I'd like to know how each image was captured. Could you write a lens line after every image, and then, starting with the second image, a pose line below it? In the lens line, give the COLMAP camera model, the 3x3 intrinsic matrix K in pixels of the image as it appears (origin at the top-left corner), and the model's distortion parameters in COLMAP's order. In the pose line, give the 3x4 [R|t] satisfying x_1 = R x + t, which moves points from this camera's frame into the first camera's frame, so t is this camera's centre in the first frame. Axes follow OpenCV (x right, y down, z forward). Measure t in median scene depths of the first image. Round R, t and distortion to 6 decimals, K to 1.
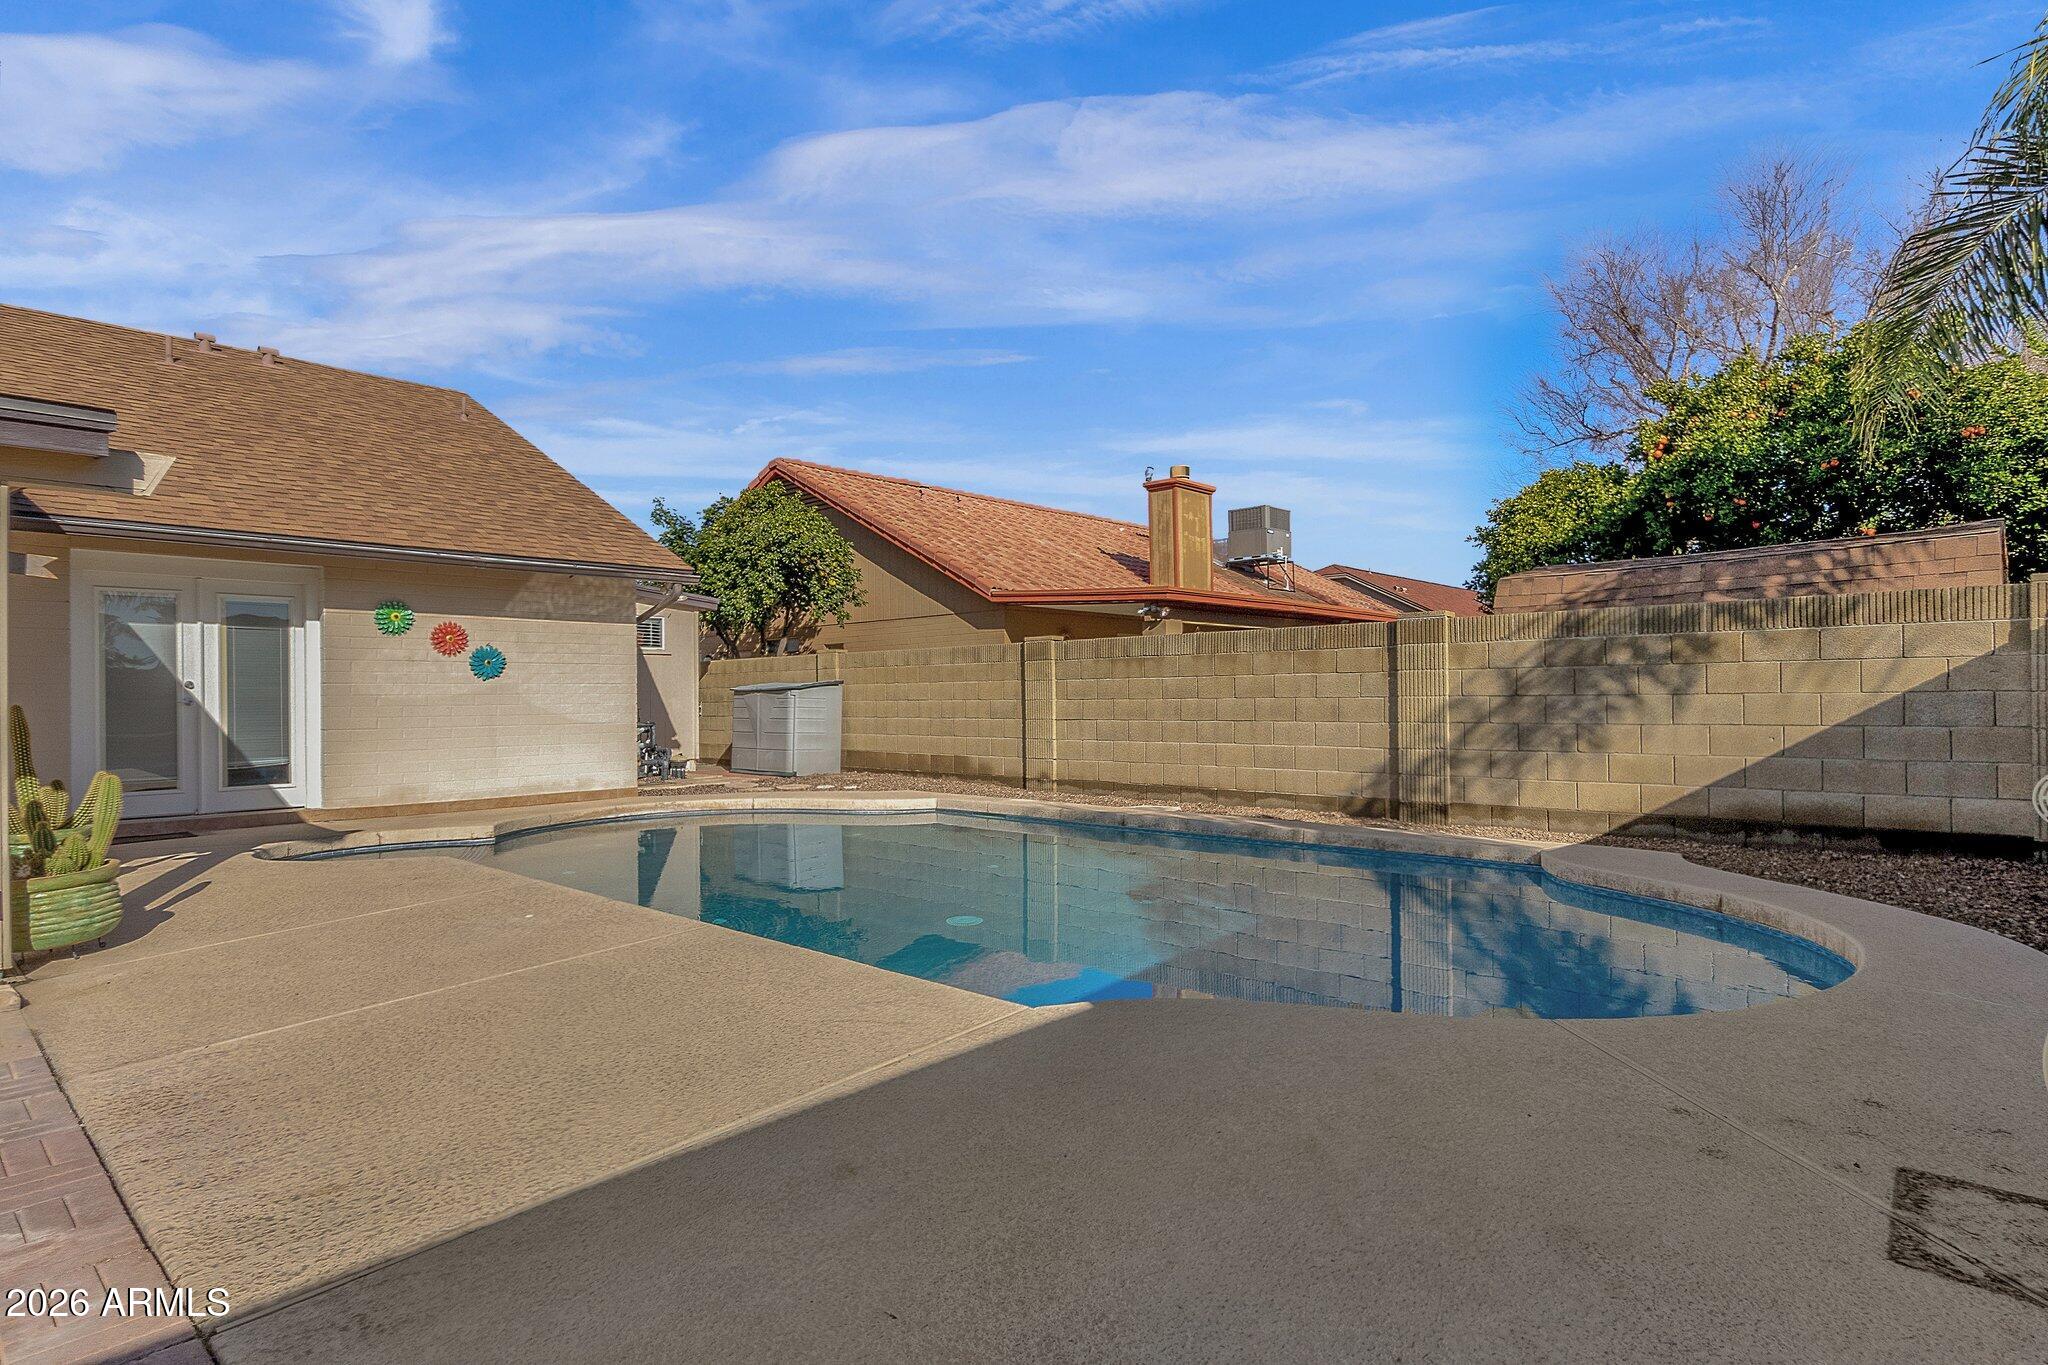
lens RADIAL K [[1065.6, 0, 1022.1], [0, 1065.6, 690.6], [0, 0, 1]] dist [0.011944, 0.000964]
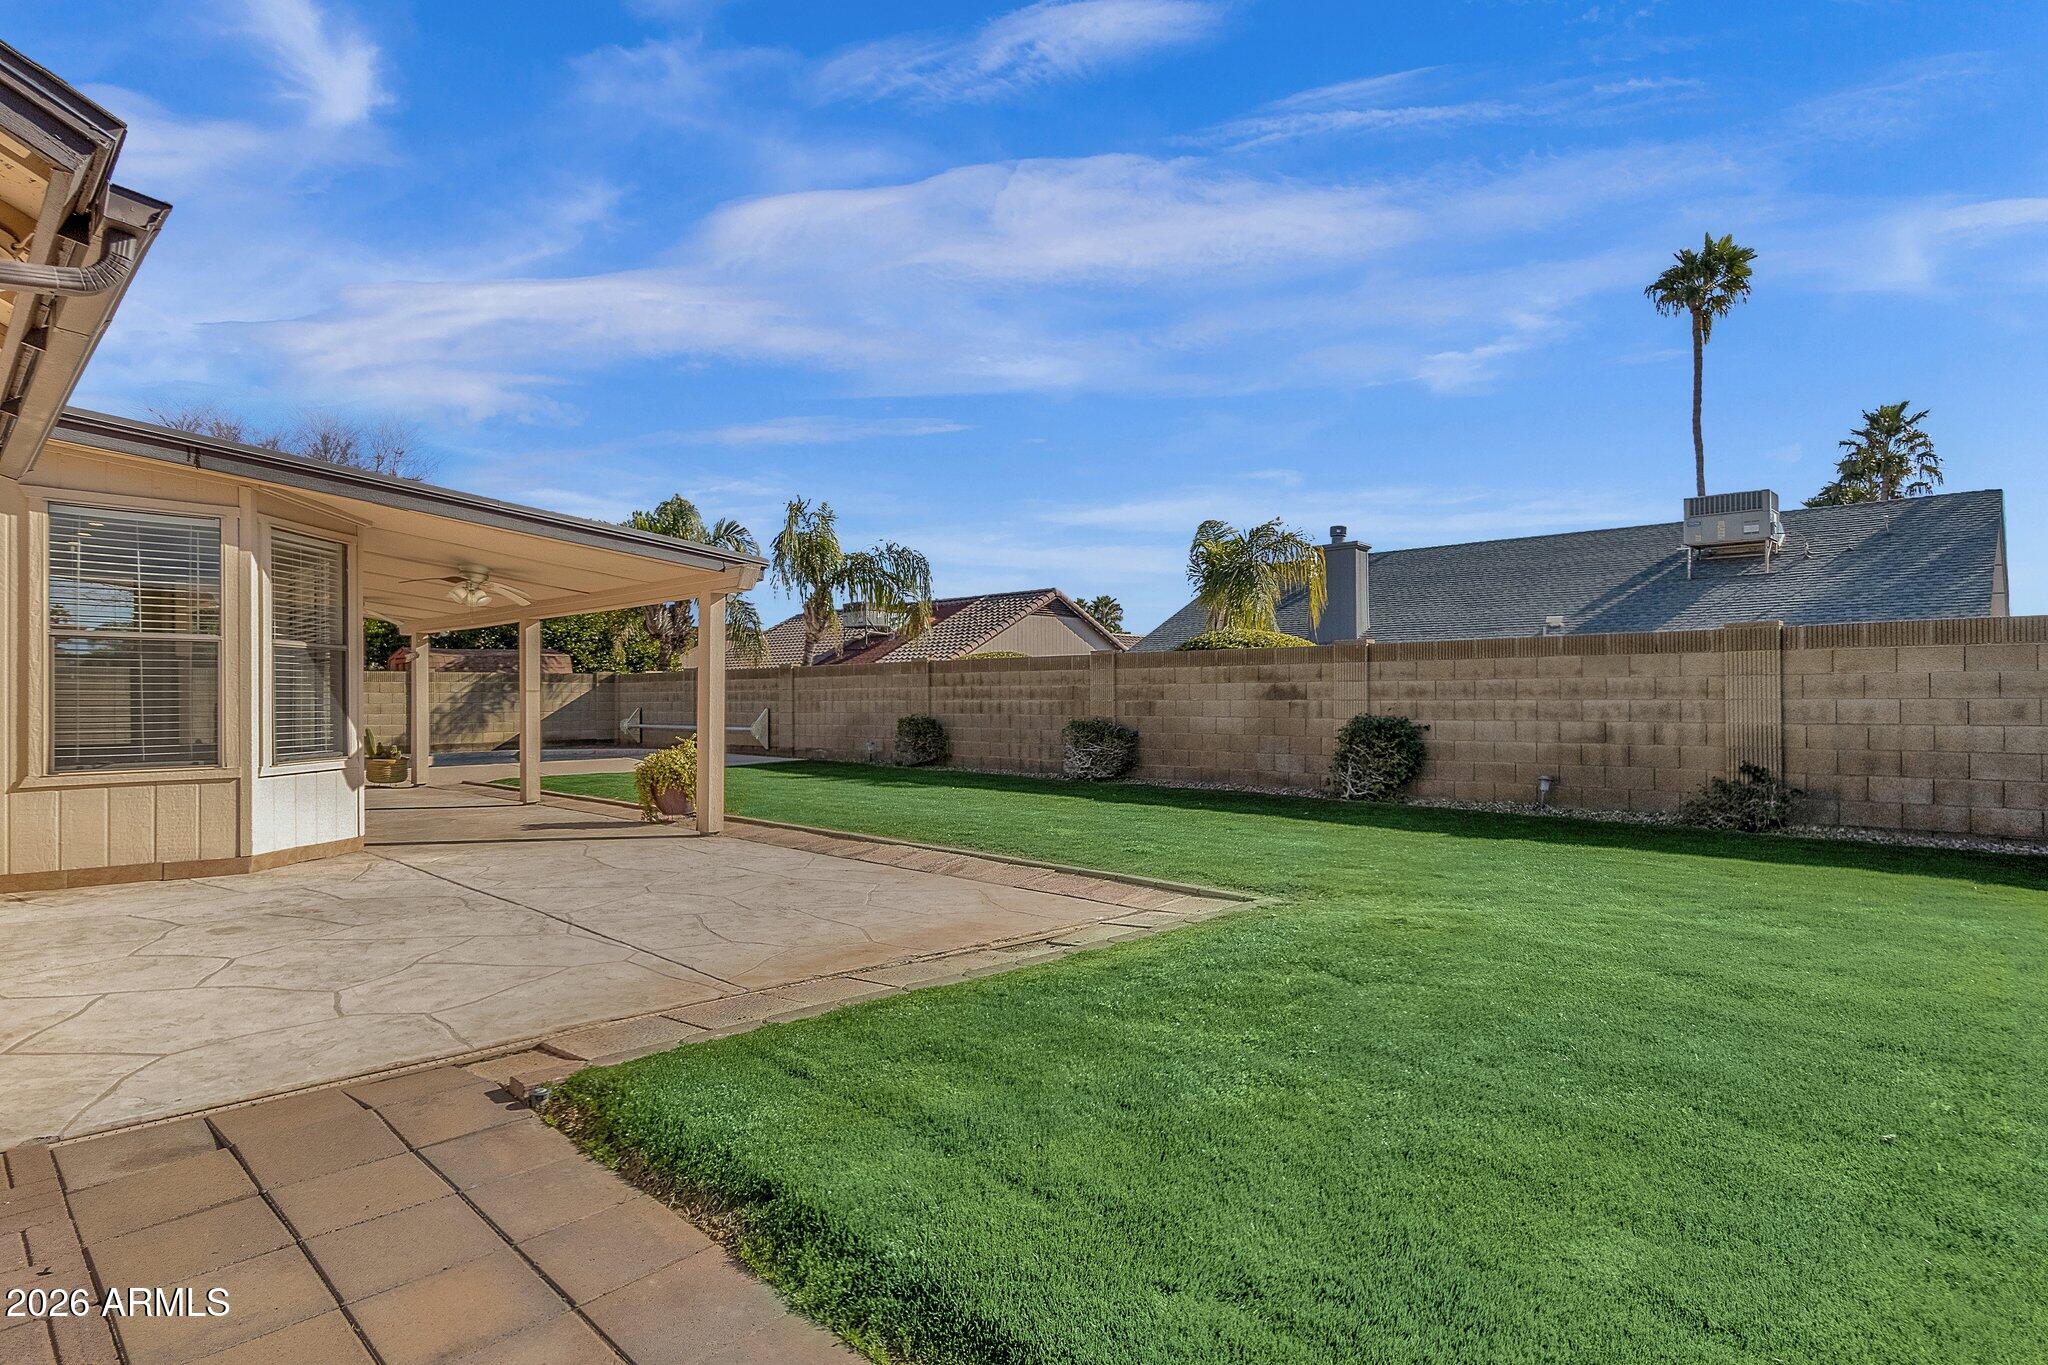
lens RADIAL K [[1062.6, 0, 1024.0], [0, 1062.6, 682.5], [0, 0, 1]] dist [0.006751, -0.000342]
pose [[0.008430, 0.023852, 0.999680, -1.837857], [-0.000614, 0.999715, -0.023848, 0.014523], [-0.999964, -0.000412, 0.008442, -0.366537]]
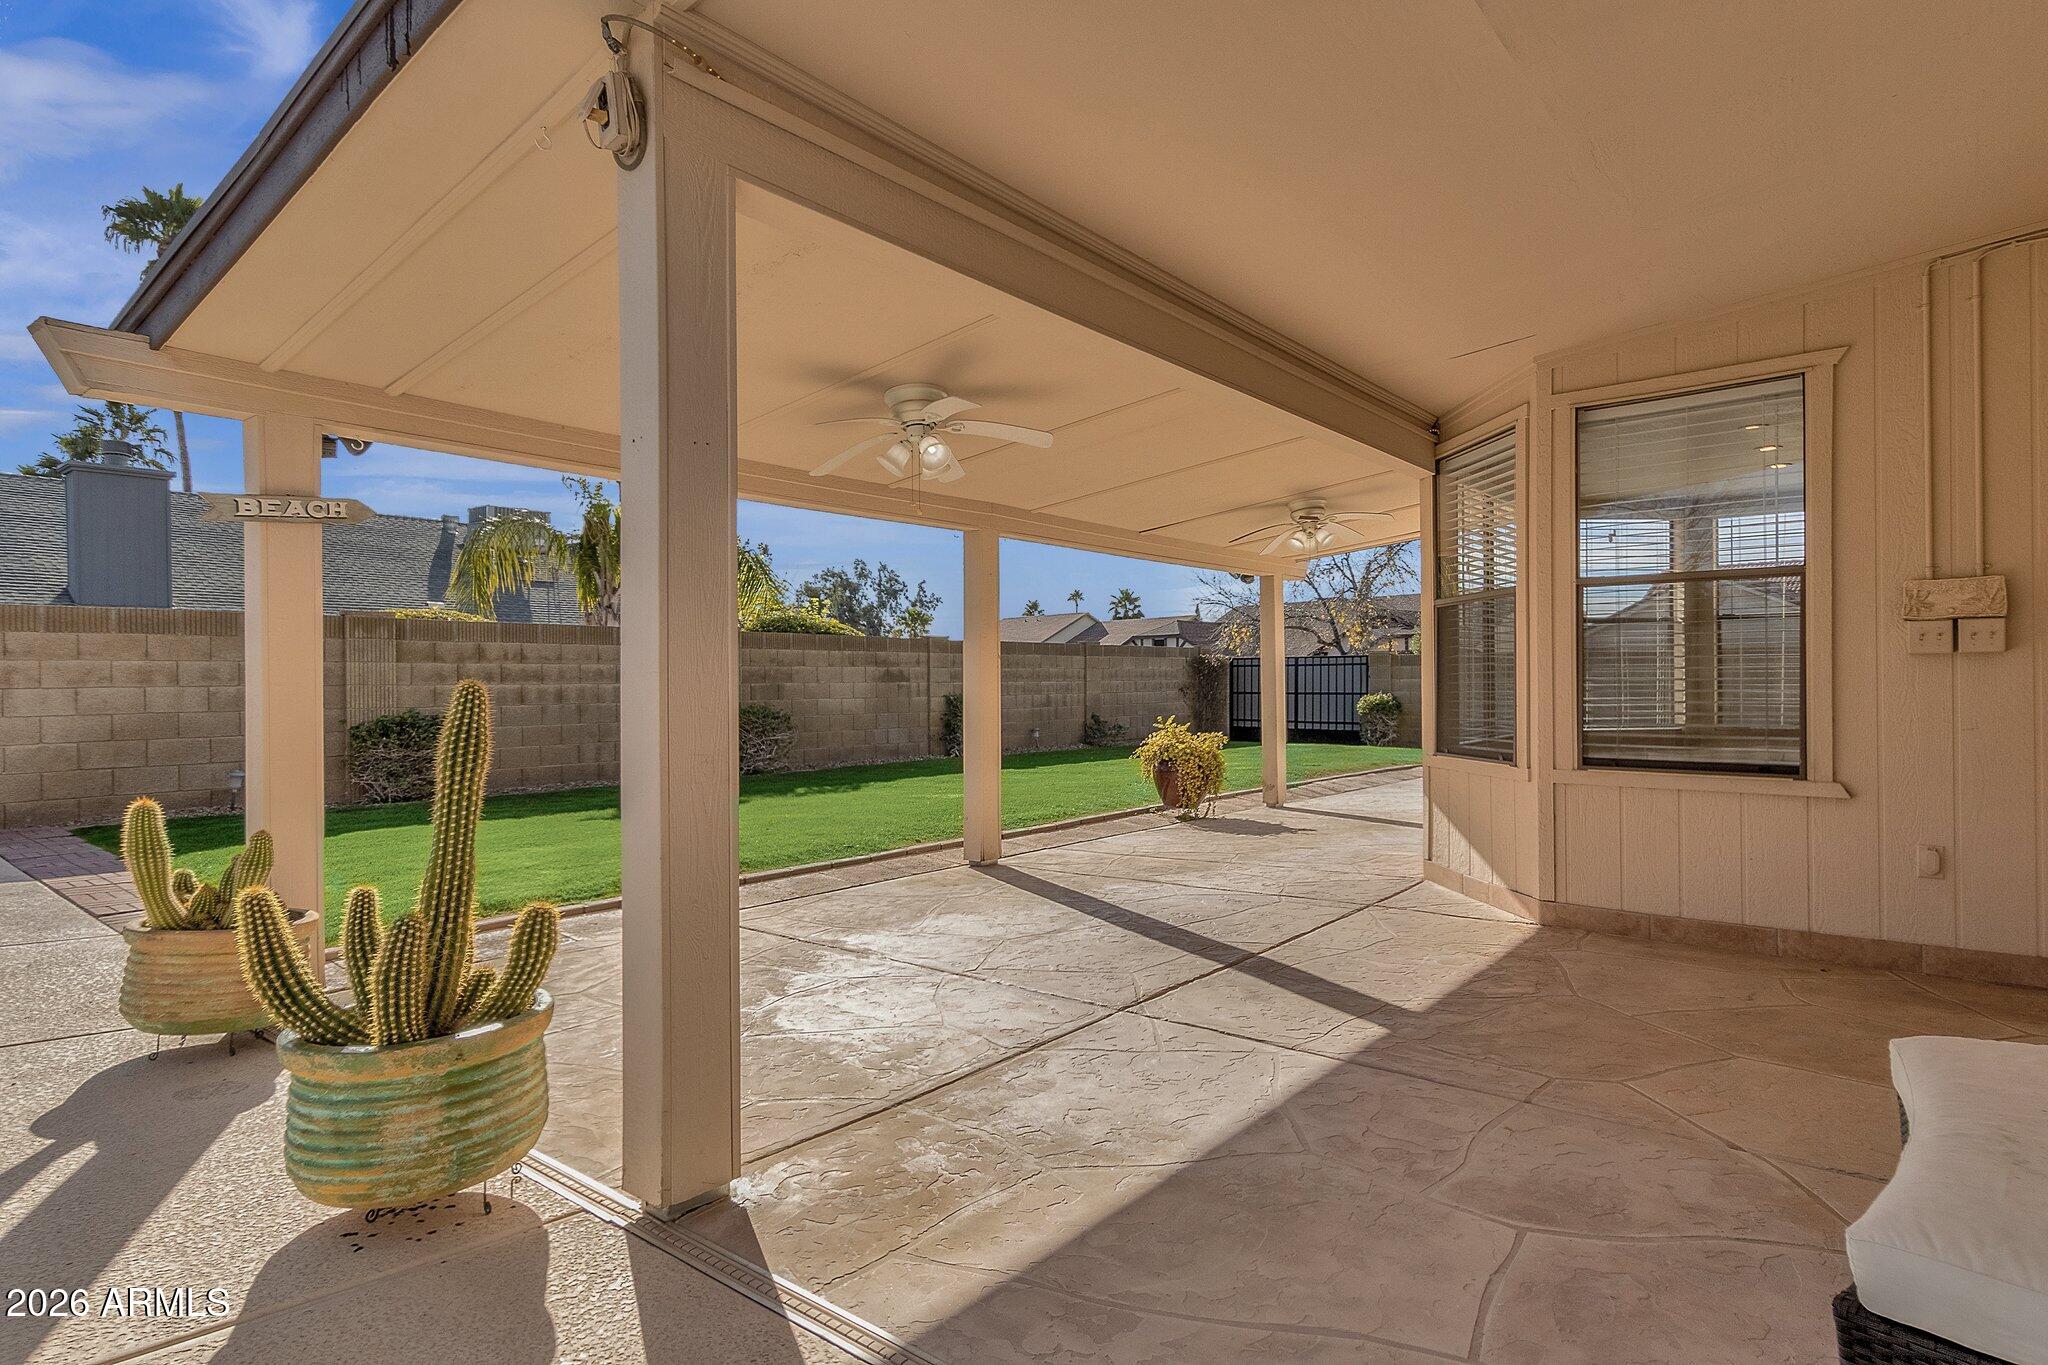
lens RADIAL K [[1072.3, 0, 1029.2], [0, 1072.3, 670.5], [0, 0, 1]] dist [0.014471, 0.000218]
pose [[-0.997633, 0.015493, -0.066997, -0.661621], [0.016401, 0.999781, -0.013017, 0.011121], [0.066780, -0.014085, -0.997668, 0.848298]]
